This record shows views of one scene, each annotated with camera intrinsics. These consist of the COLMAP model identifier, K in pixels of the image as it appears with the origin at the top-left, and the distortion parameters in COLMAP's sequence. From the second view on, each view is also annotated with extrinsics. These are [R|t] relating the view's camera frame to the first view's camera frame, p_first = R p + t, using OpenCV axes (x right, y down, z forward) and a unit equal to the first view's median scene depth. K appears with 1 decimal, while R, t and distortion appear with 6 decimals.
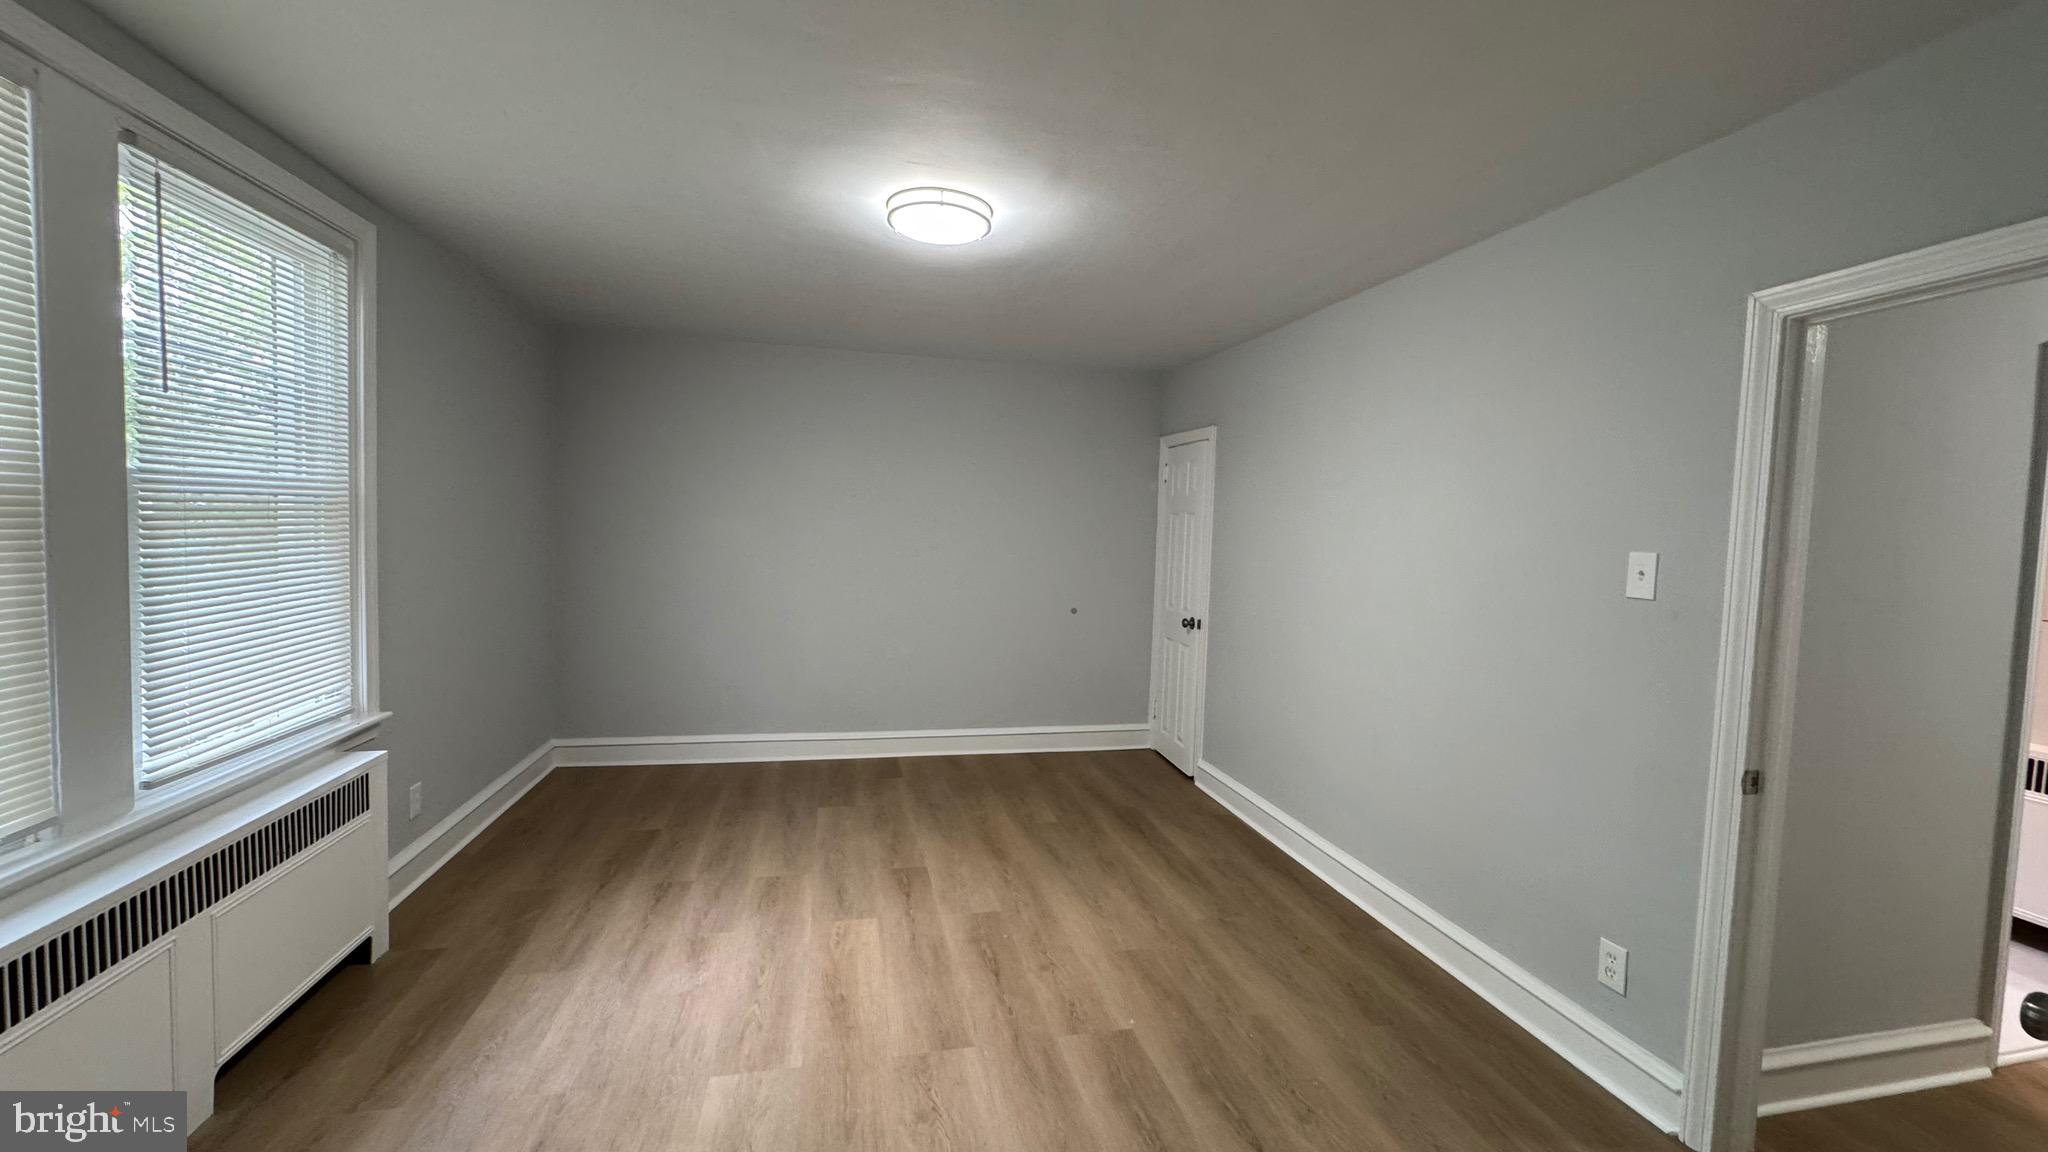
lens RADIAL K [[823.0, 0, 1019.4], [0, 823.0, 577.9], [0, 0, 1]] dist [-0.000418, -0.000221]
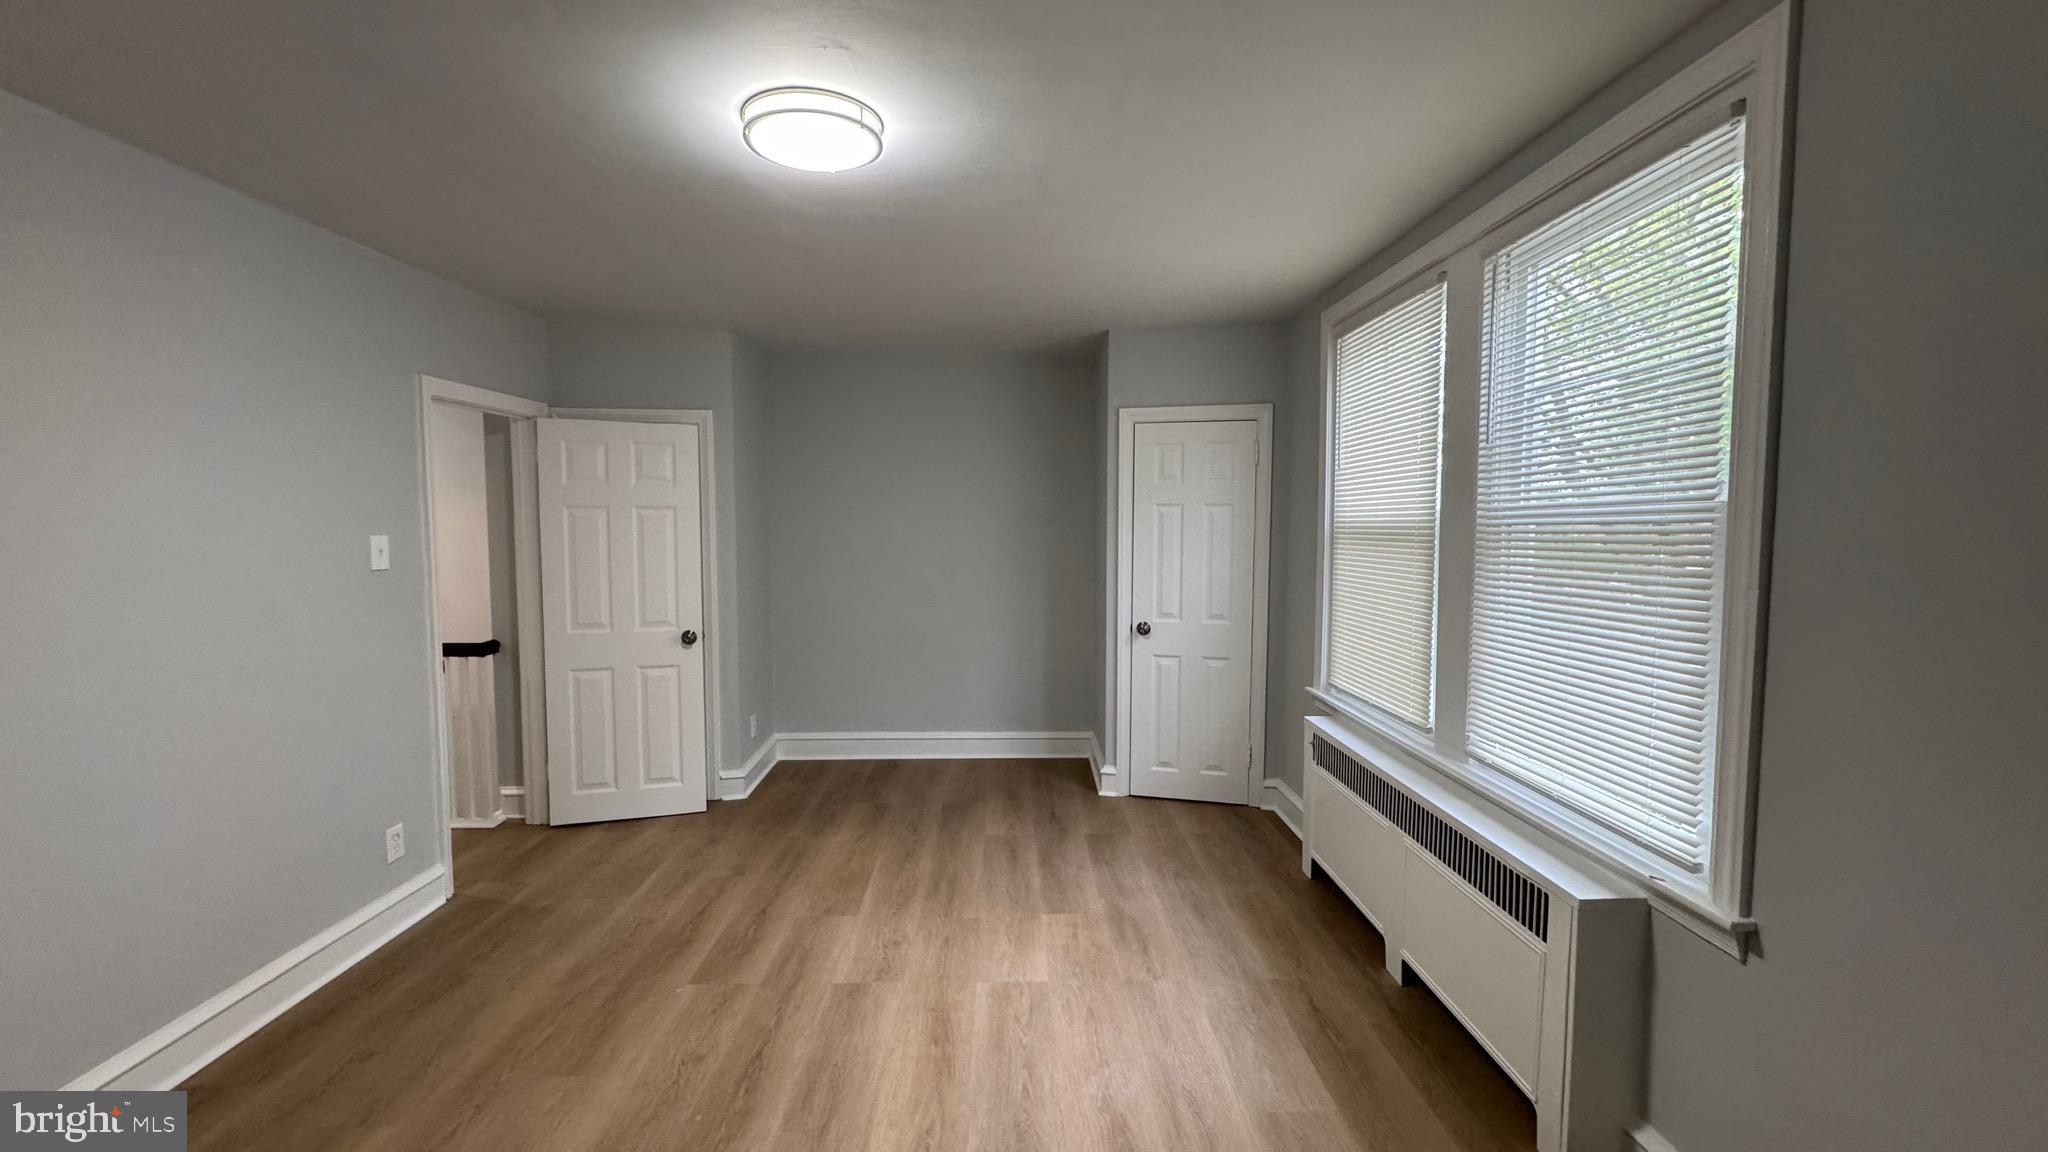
lens RADIAL K [[823.0, 0, 1019.4], [0, 823.0, 577.9], [0, 0, 1]] dist [-0.000418, -0.000221]
pose [[-0.979555, -0.044356, 0.196227, -0.500671], [-0.017394, 0.990412, 0.137044, -0.153022], [-0.200424, 0.130829, -0.970935, 1.946737]]
